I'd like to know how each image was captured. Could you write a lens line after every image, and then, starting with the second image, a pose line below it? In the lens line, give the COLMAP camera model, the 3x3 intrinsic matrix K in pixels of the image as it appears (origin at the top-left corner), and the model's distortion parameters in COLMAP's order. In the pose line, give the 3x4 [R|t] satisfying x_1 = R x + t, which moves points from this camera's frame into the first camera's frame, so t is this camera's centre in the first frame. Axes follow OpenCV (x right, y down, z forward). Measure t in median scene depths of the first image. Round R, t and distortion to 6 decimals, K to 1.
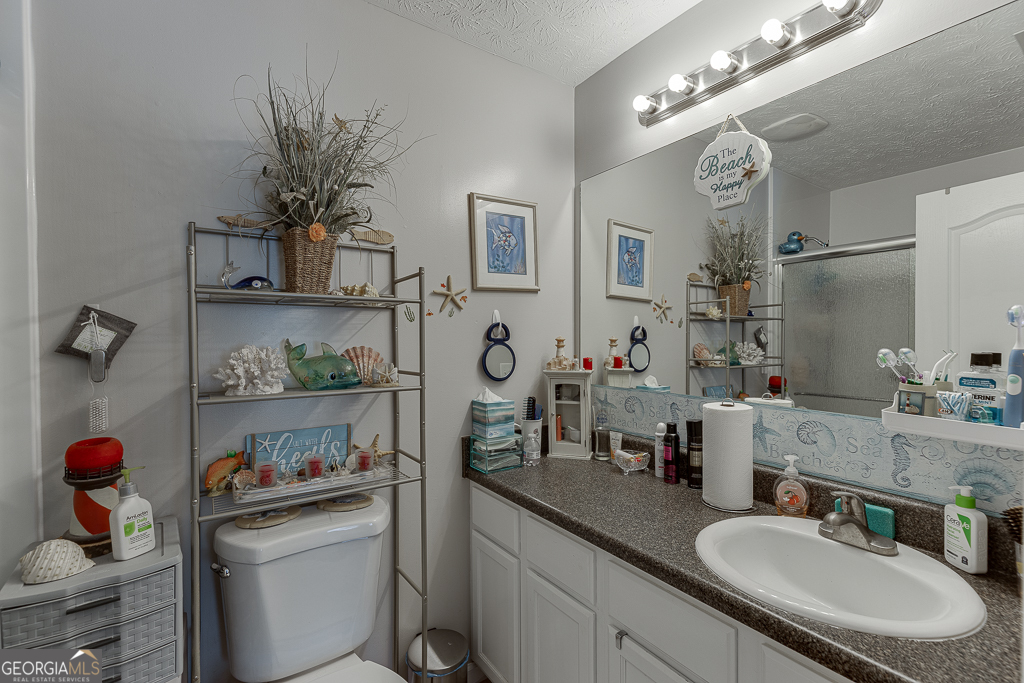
lens RADIAL K [[457.3, 0, 520.6], [0, 457.3, 343.8], [0, 0, 1]] dist [0.006662, -0.002127]
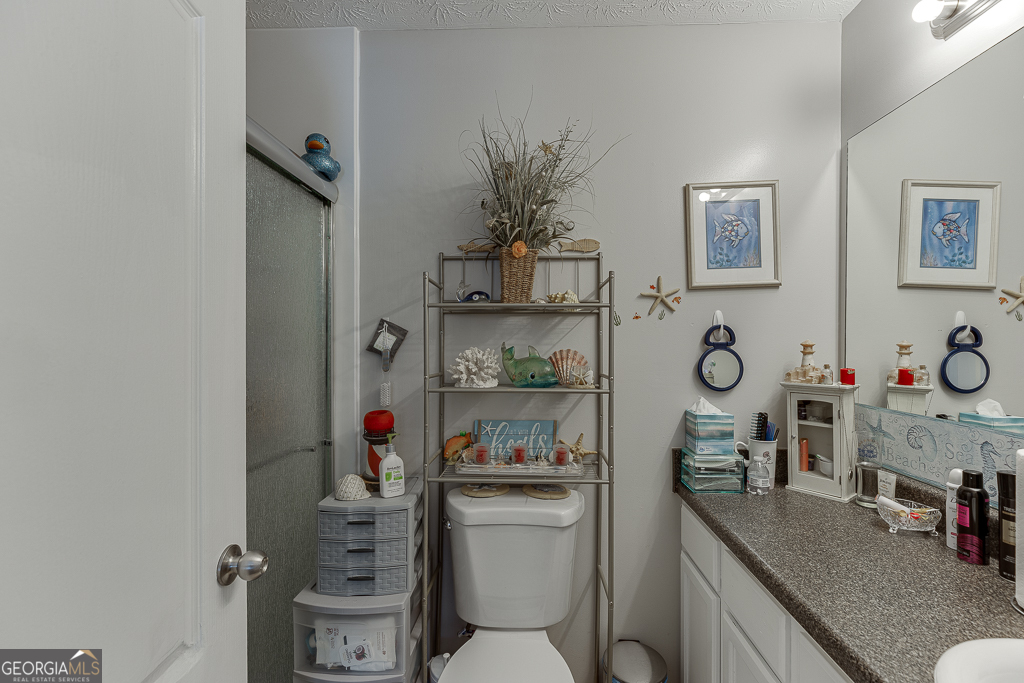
lens RADIAL K [[457.3, 0, 514.4], [0, 457.3, 343.0], [0, 0, 1]] dist [0.006662, -0.002127]
pose [[0.801582, 0.006051, -0.597855, 0.193254], [-0.011181, 0.999926, -0.004870, -0.002694], [0.597781, 0.010588, 0.801590, 0.064858]]
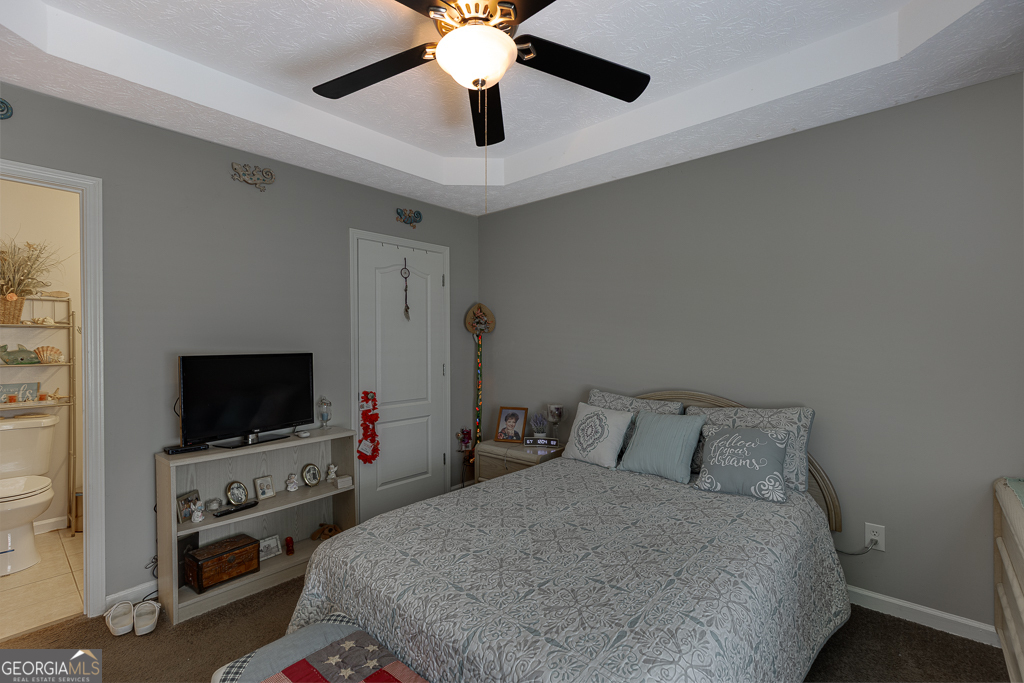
lens RADIAL K [[457.3, 0, 519.2], [0, 457.3, 341.5], [0, 0, 1]] dist [0.006662, -0.002127]
pose [[0.971292, -0.002734, 0.237875, 1.265599], [0.004799, 0.999956, -0.008103, 0.012417], [-0.237842, 0.009012, 0.971262, -1.582579]]
